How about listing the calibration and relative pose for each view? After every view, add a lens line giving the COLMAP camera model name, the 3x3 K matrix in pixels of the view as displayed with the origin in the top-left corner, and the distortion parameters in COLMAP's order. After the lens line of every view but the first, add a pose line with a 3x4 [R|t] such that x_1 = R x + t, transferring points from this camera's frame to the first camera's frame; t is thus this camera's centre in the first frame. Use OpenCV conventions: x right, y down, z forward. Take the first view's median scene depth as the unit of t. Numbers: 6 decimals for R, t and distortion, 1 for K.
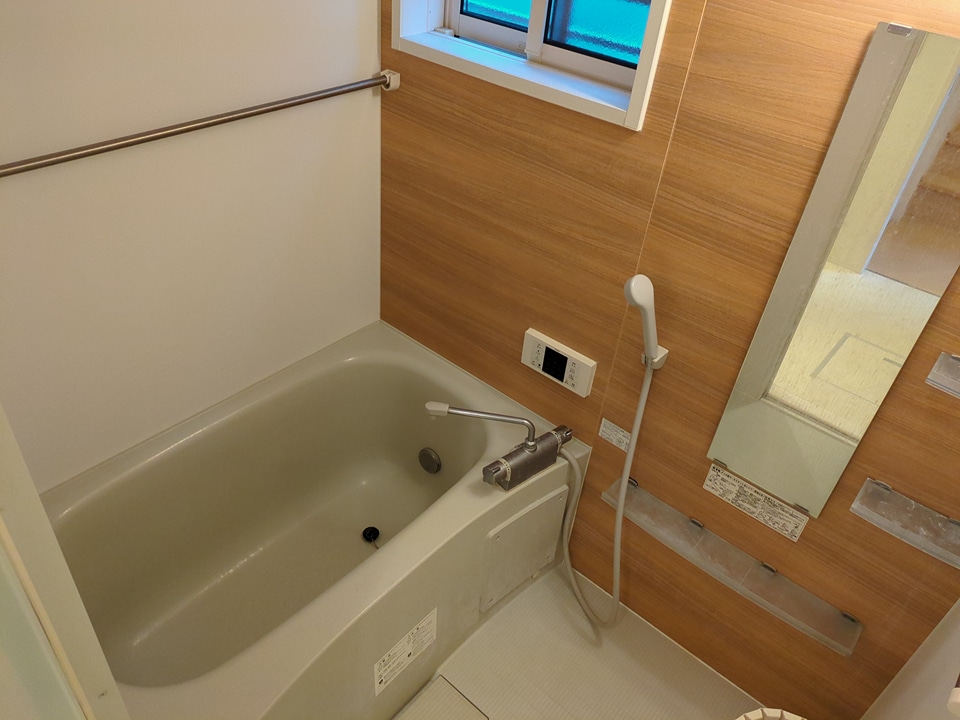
lens RADIAL K [[728.1, 0, 479.3], [0, 728.1, 363.9], [0, 0, 1]] dist [0.058842, -0.048243]
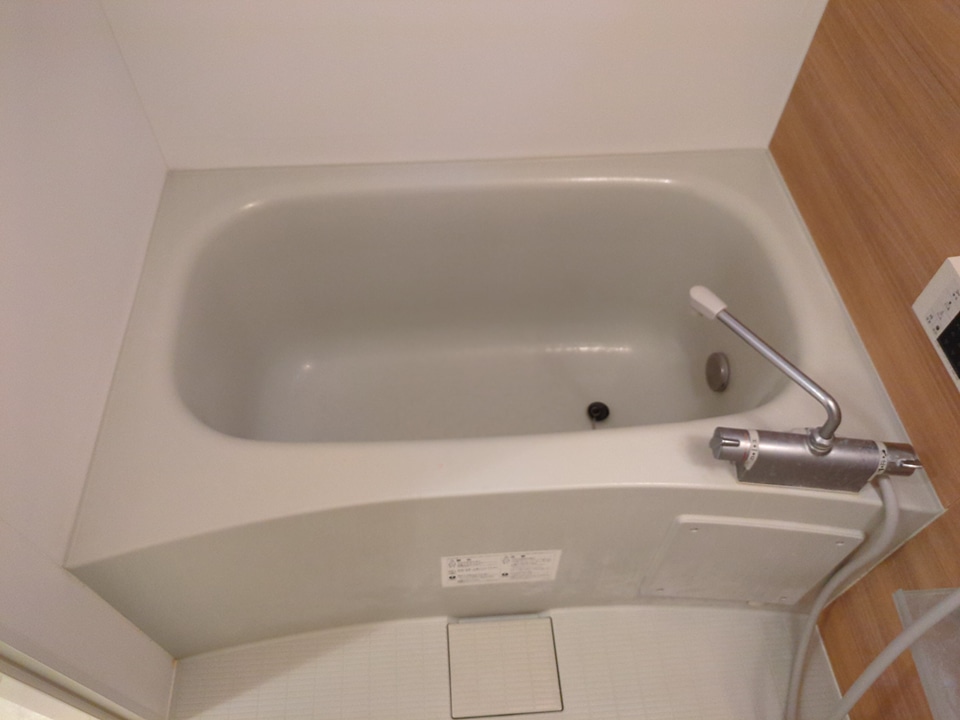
lens RADIAL K [[728.1, 0, 479.3], [0, 728.1, 363.9], [0, 0, 1]] dist [0.058842, -0.048243]
pose [[0.703109, 0.528078, -0.476206, 0.117348], [-0.398999, 0.847319, 0.350501, -0.031286], [0.588590, -0.056435, 0.806460, 0.370096]]
